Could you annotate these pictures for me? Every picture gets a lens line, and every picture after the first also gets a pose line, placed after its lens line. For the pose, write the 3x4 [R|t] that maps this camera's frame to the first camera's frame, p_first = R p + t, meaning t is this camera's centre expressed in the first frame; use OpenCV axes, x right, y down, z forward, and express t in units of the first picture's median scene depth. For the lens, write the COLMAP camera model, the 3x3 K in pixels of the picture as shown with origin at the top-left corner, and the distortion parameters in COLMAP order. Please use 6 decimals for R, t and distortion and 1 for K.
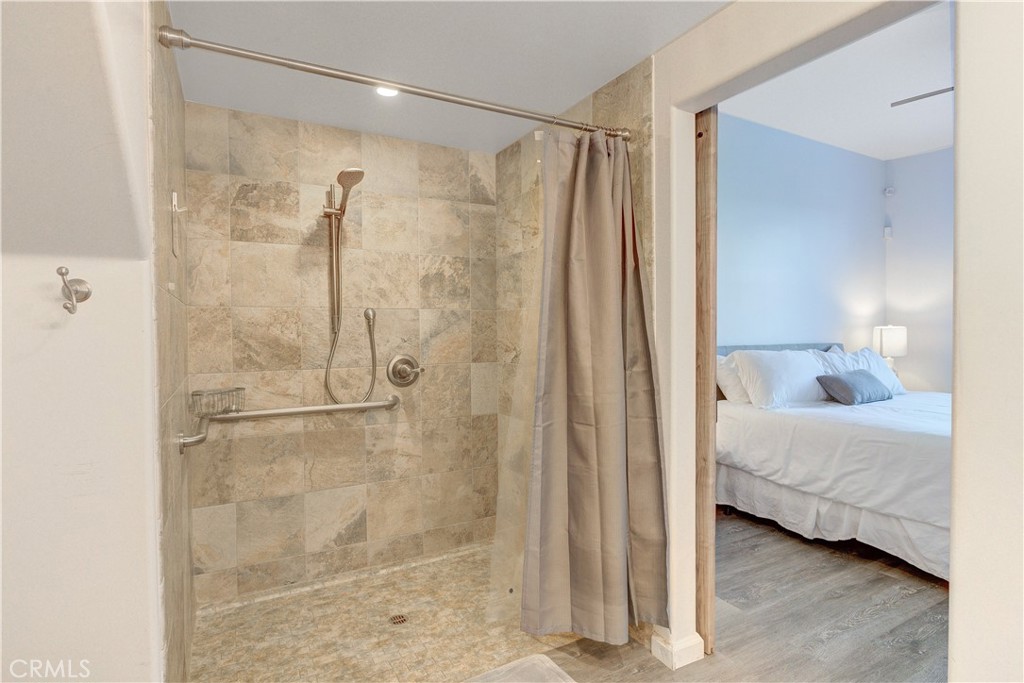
lens RADIAL K [[525.2, 0, 512.6], [0, 525.2, 344.4], [0, 0, 1]] dist [0.003636, -0.001740]
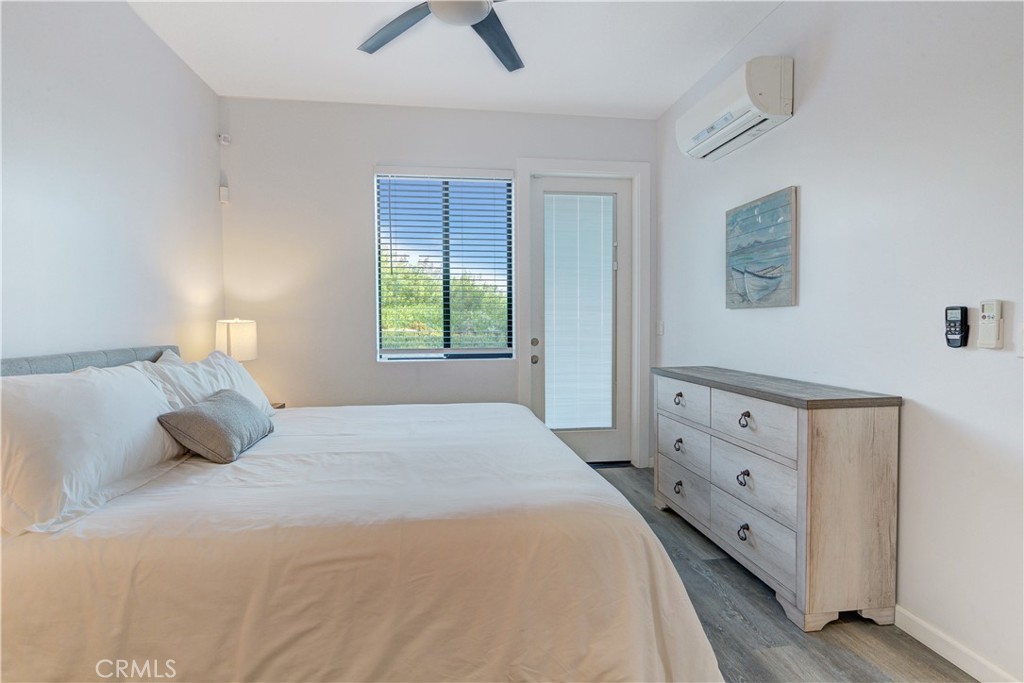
lens RADIAL K [[525.2, 0, 517.5], [0, 525.2, 339.4], [0, 0, 1]] dist [0.003636, -0.001740]
pose [[0.361514, -0.025264, 0.932024, 0.228423], [0.020960, 0.999600, 0.018966, -0.016459], [-0.932131, 0.012679, 0.361899, 0.484907]]
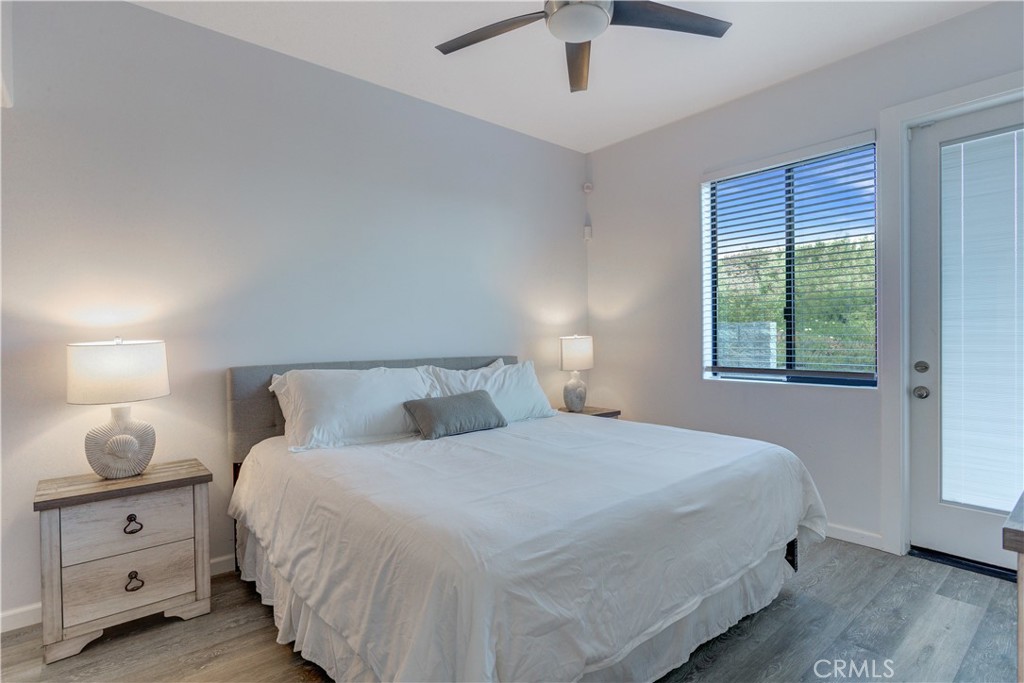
lens RADIAL K [[525.2, 0, 512.4], [0, 525.2, 334.8], [0, 0, 1]] dist [0.003636, -0.001740]
pose [[0.982236, 0.000462, 0.187650, 0.586788], [0.004001, 0.999718, -0.023405, -0.020487], [-0.187608, 0.023740, 0.981957, 0.191185]]
